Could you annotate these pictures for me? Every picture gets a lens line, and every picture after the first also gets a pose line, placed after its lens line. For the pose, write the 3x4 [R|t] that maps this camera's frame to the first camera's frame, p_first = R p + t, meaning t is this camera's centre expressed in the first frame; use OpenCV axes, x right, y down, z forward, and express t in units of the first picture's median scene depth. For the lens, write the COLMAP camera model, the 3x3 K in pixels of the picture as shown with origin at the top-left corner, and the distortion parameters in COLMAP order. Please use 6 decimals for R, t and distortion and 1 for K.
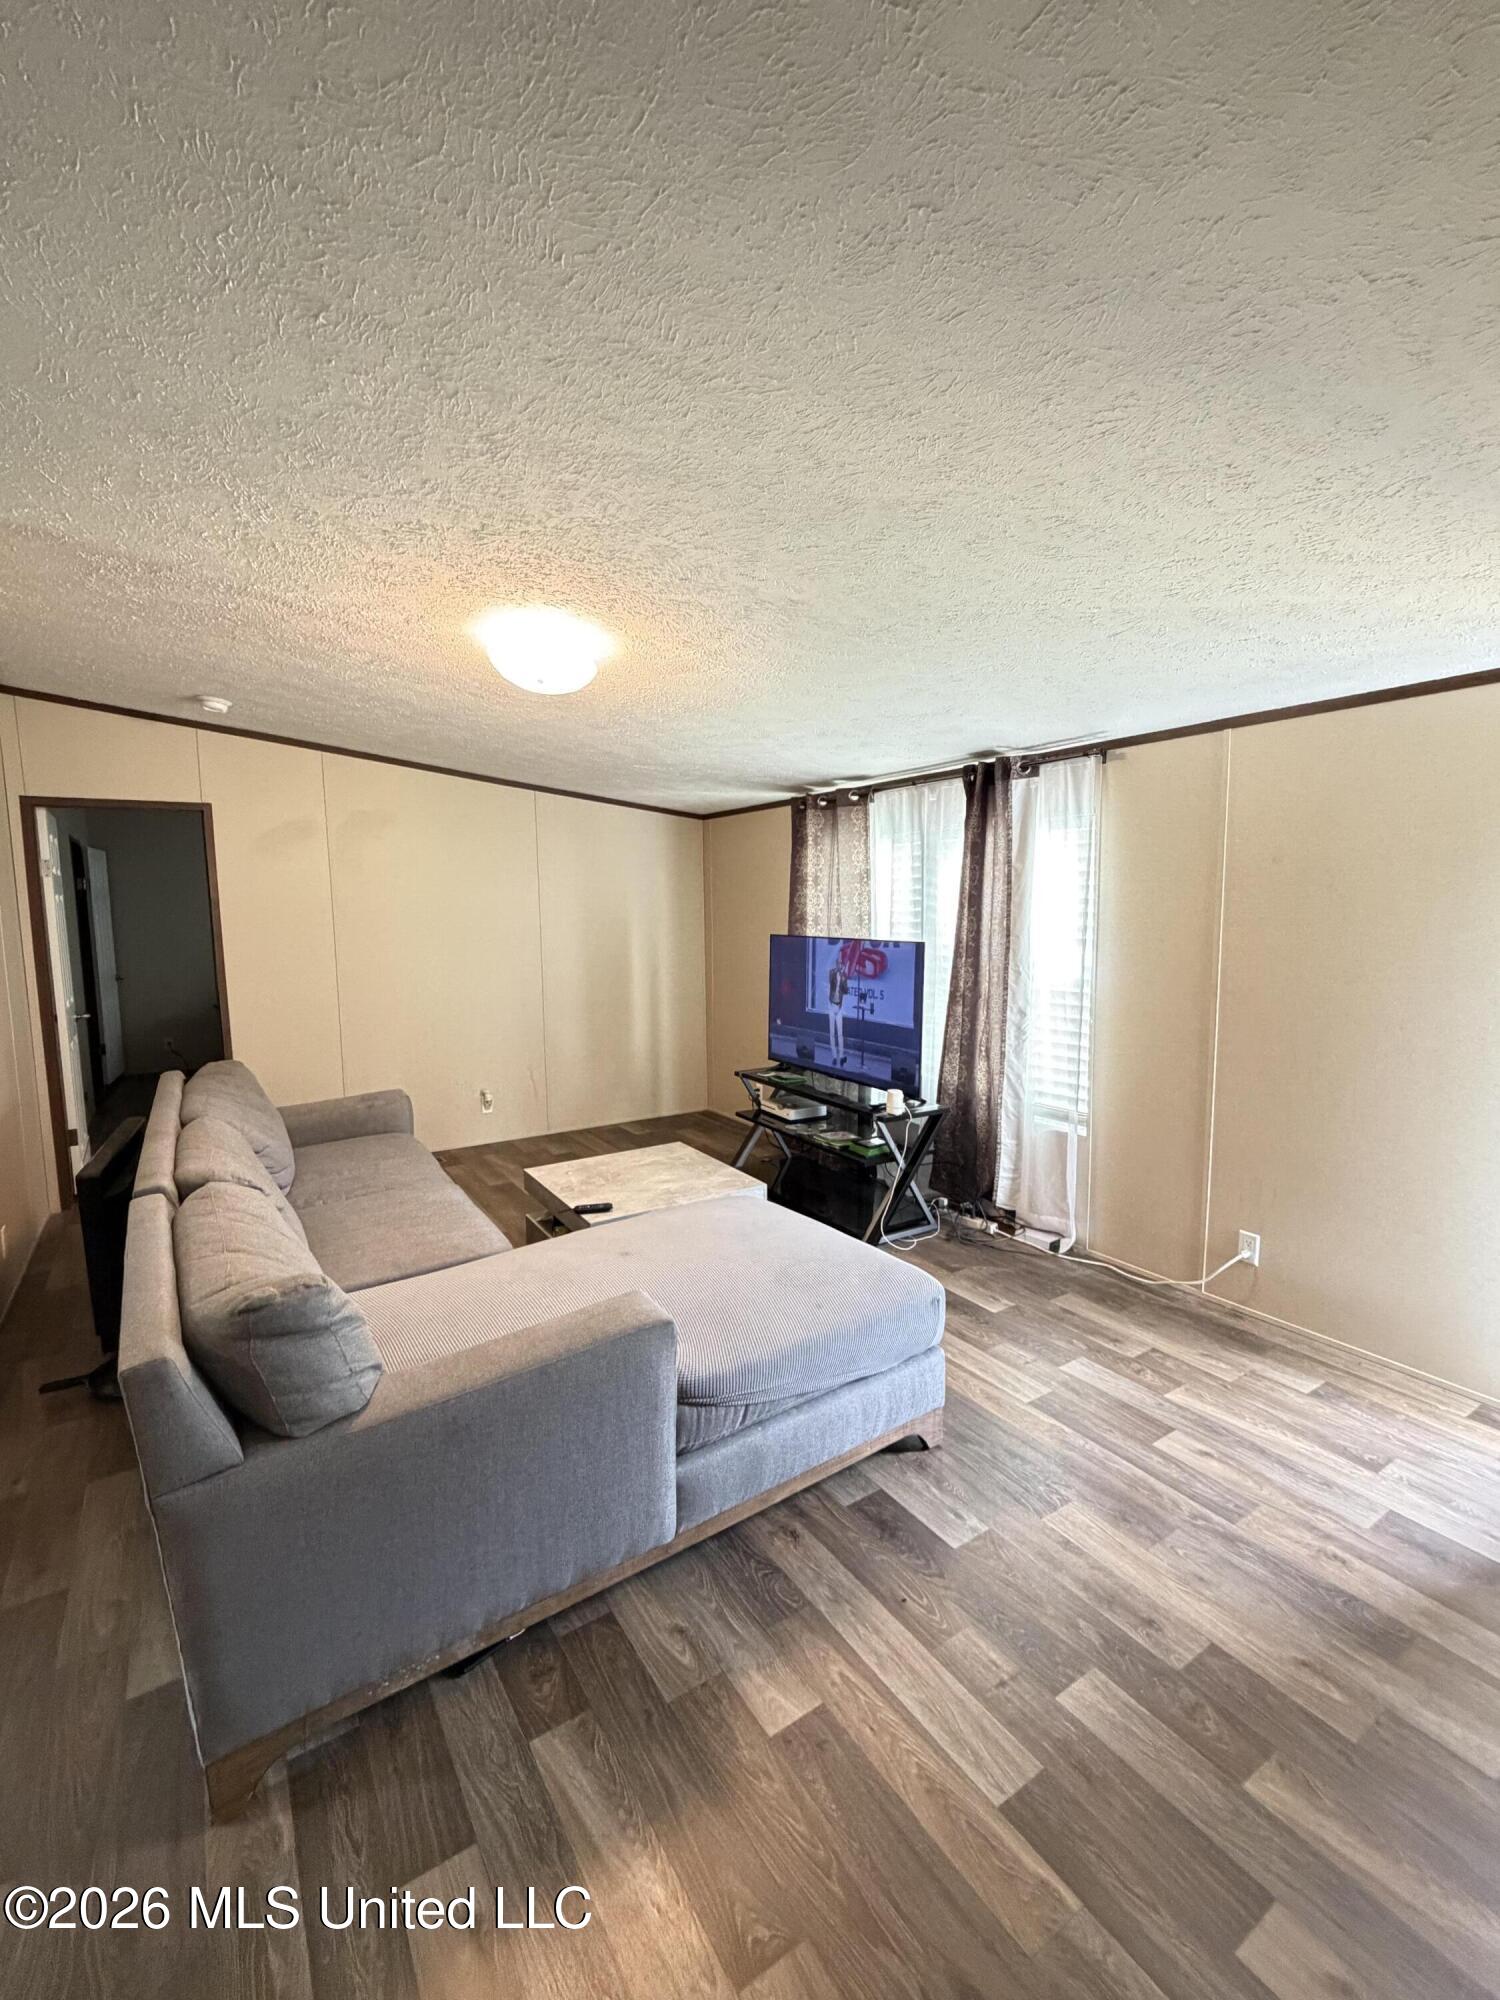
lens RADIAL K [[871.4, 0, 750.0], [0, 871.4, 1000.0], [0, 0, 1]] dist [-0.000581, -0.000079]
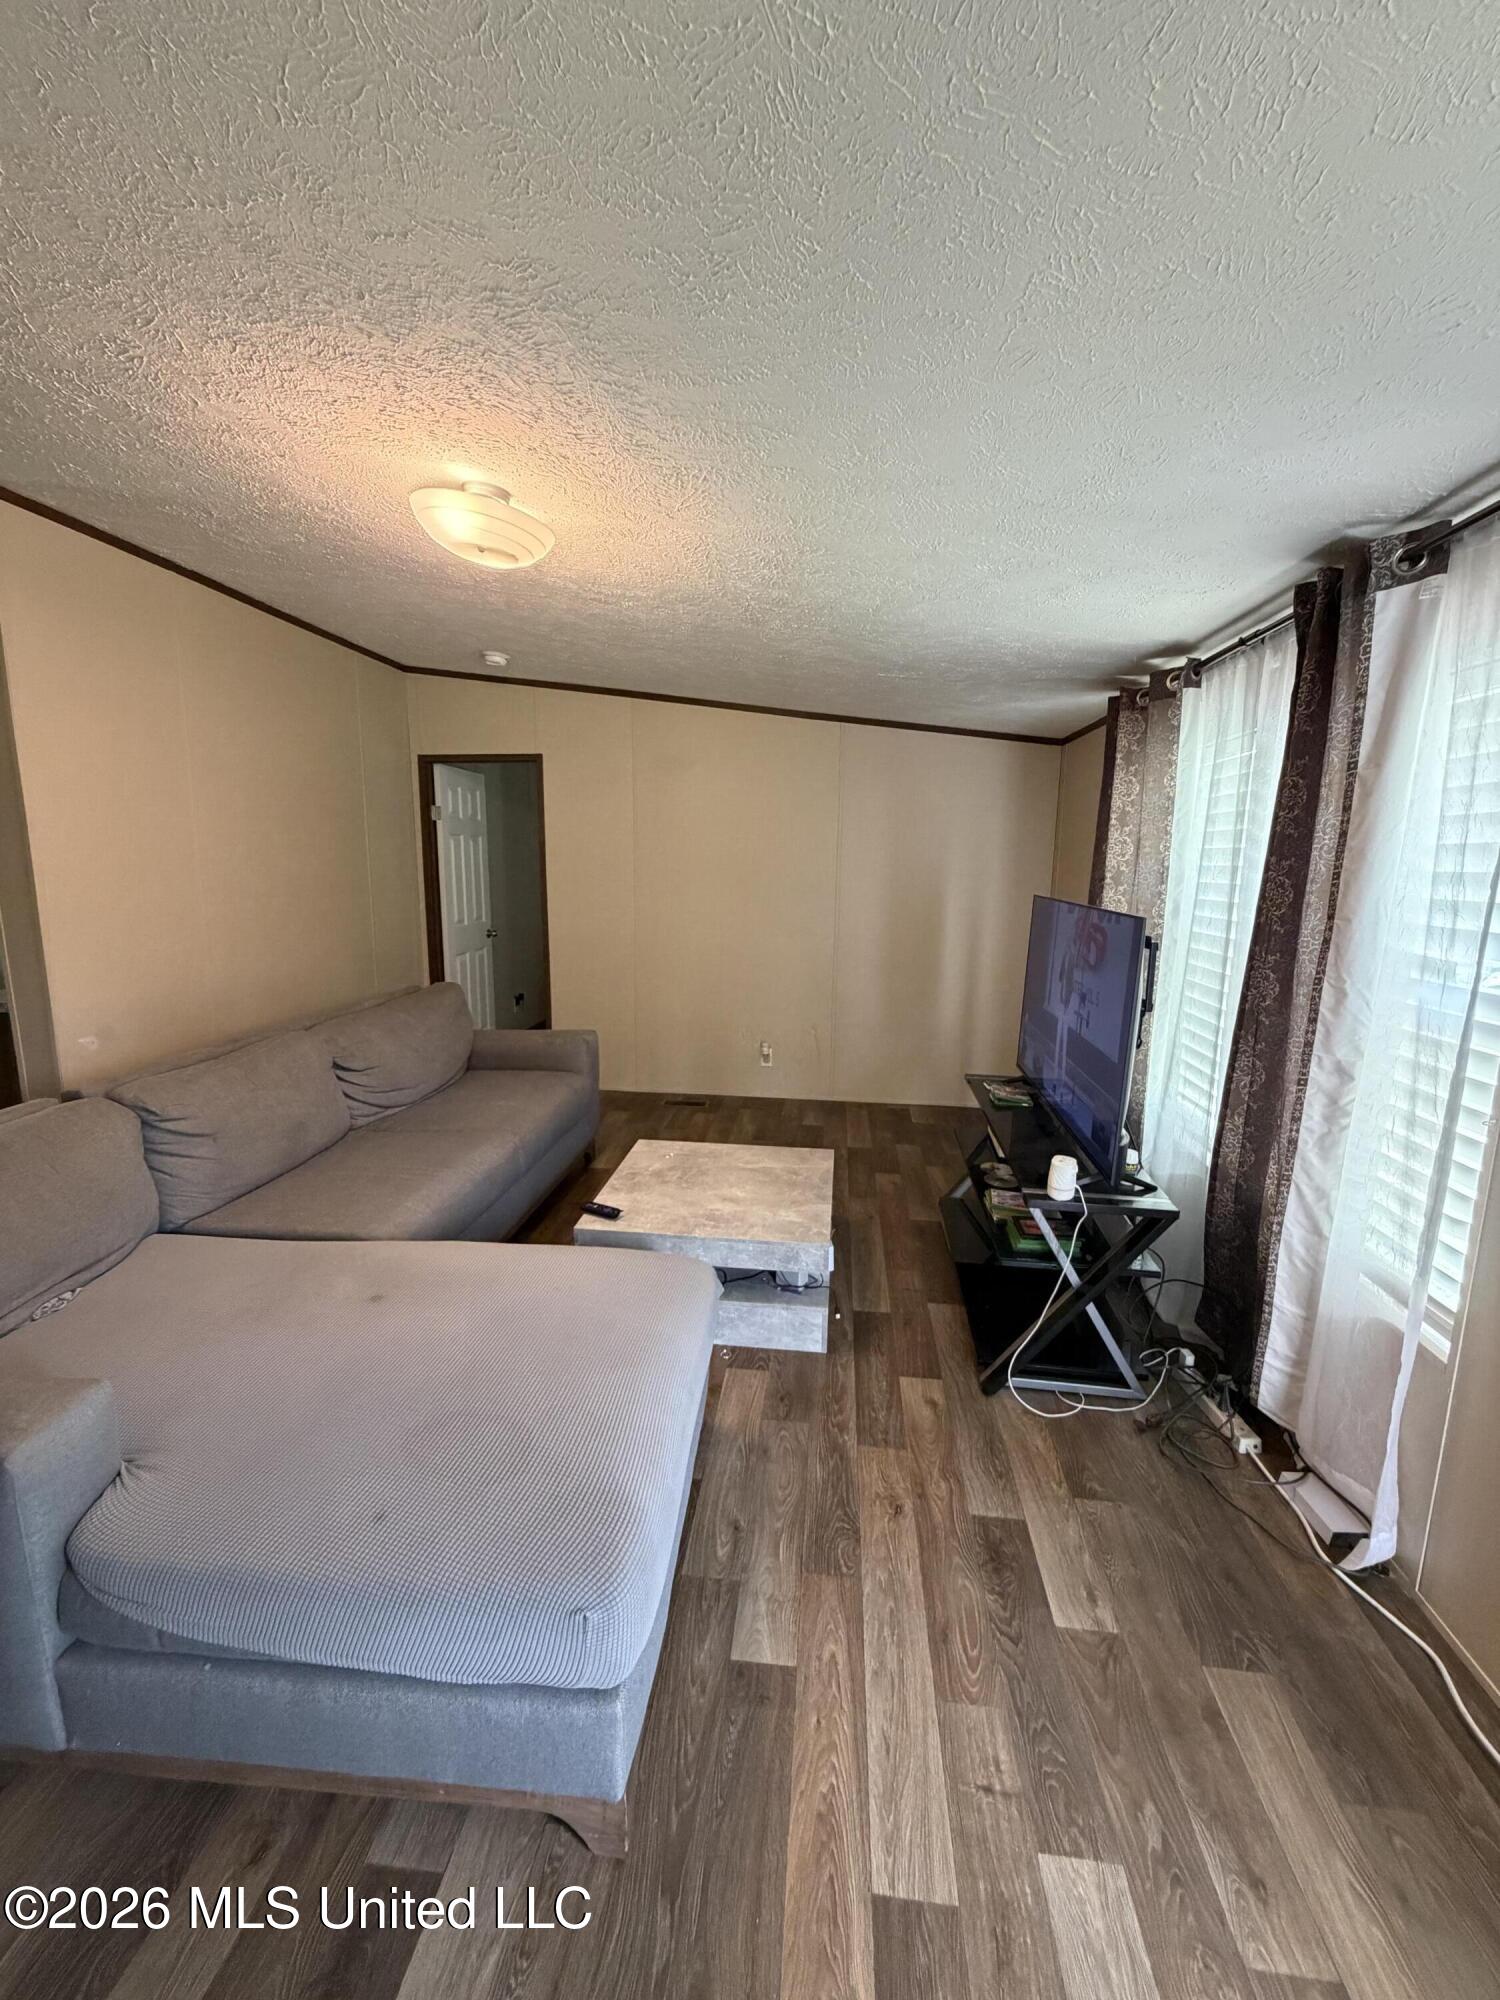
lens RADIAL K [[798.9, 0, 750.4], [0, 798.9, 994.8], [0, 0, 1]] dist [0.001665, 0.000177]
pose [[0.775661, 0.126357, -0.618371, 0.327787], [-0.089738, 0.991880, 0.090116, -0.040650], [0.624737, -0.014408, 0.780702, 0.430951]]
